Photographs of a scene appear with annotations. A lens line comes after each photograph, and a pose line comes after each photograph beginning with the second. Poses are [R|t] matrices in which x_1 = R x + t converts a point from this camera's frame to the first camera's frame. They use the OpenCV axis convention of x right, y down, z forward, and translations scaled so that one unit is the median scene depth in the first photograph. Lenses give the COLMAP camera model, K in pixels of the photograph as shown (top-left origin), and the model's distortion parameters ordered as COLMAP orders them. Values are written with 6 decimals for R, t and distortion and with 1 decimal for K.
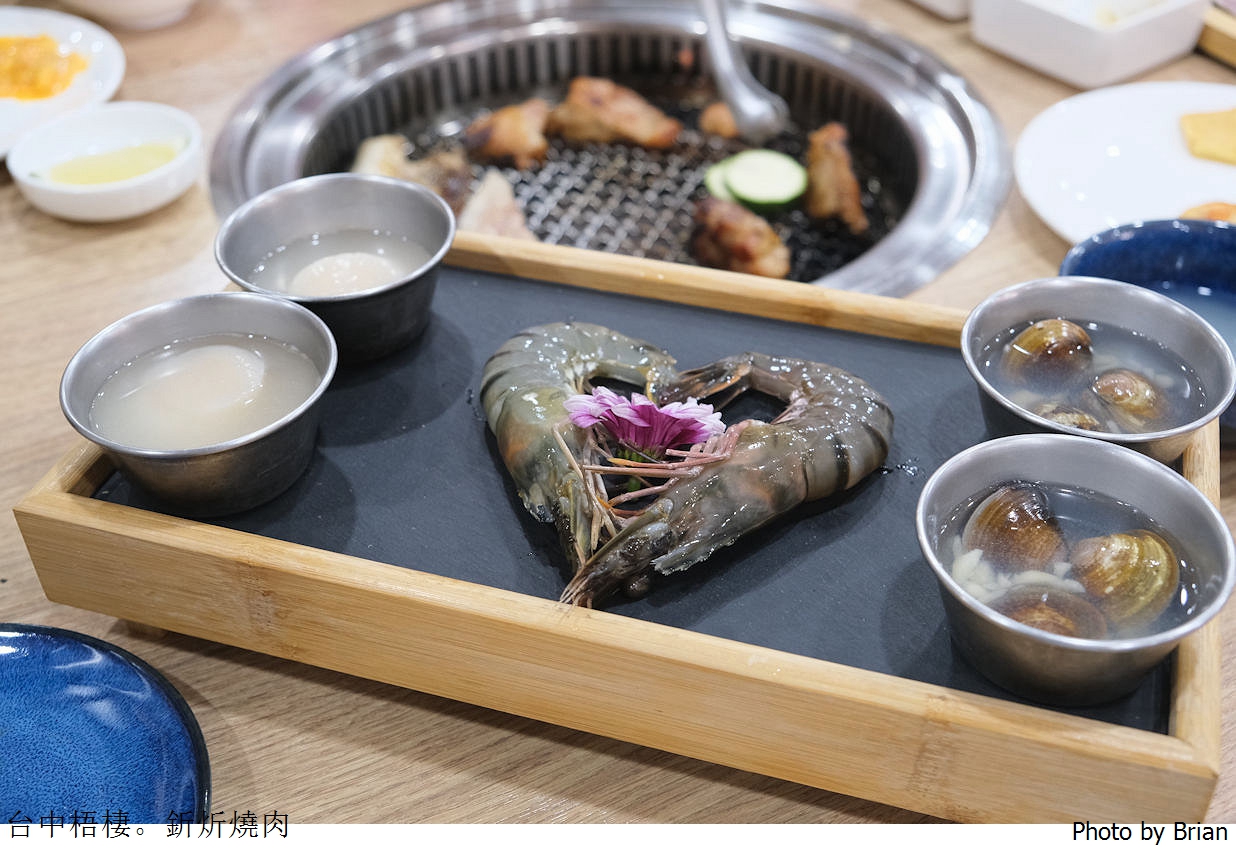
lens RADIAL K [[1451.2, 0, 618.0], [0, 1451.2, 424.0], [0, 0, 1]] dist [0.017301, 0.013639]
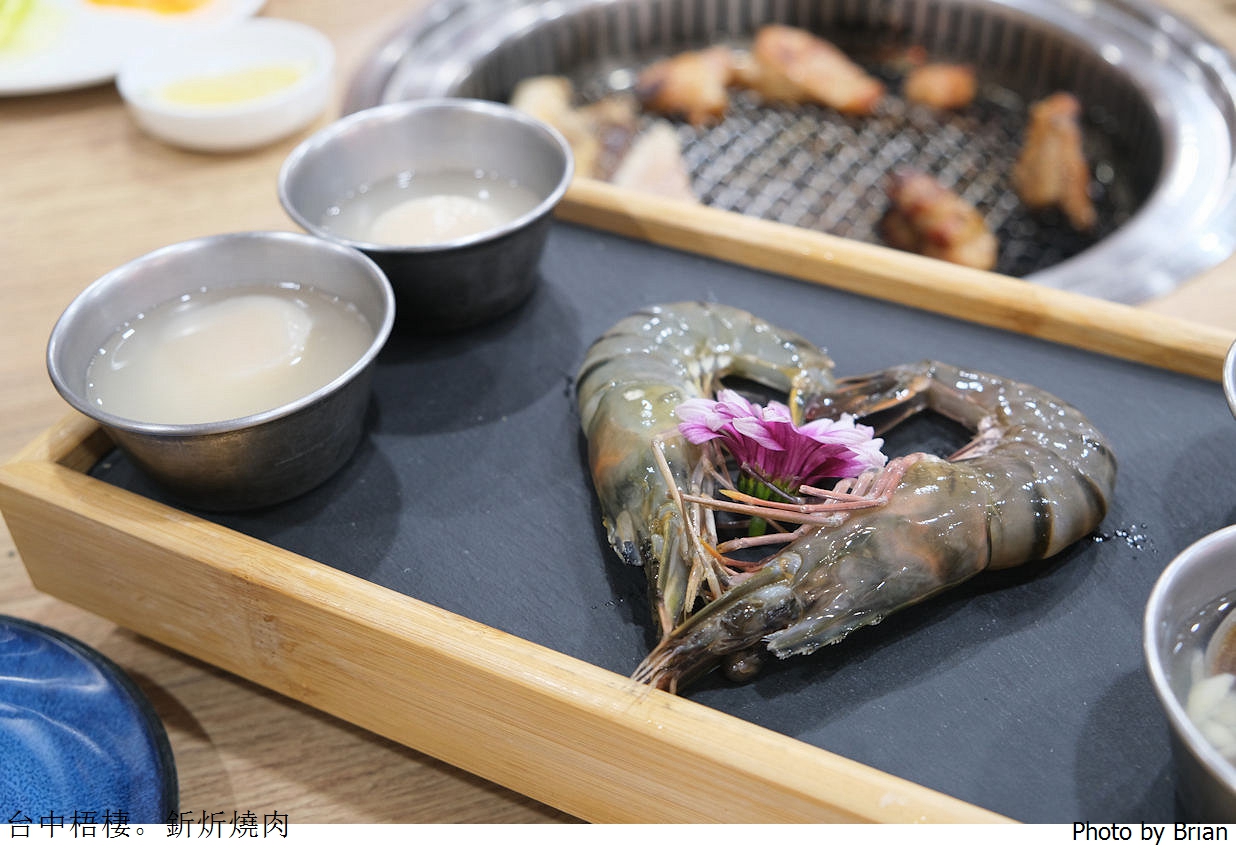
lens RADIAL K [[1477.6, 0, 618.0], [0, 1477.6, 424.0], [0, 0, 1]] dist [-0.027168, -0.007419]
pose [[0.988205, 0.091565, -0.122750, 0.028142], [-0.089938, 0.995771, 0.018742, -0.017388], [0.123947, -0.007481, 0.992261, 0.222501]]
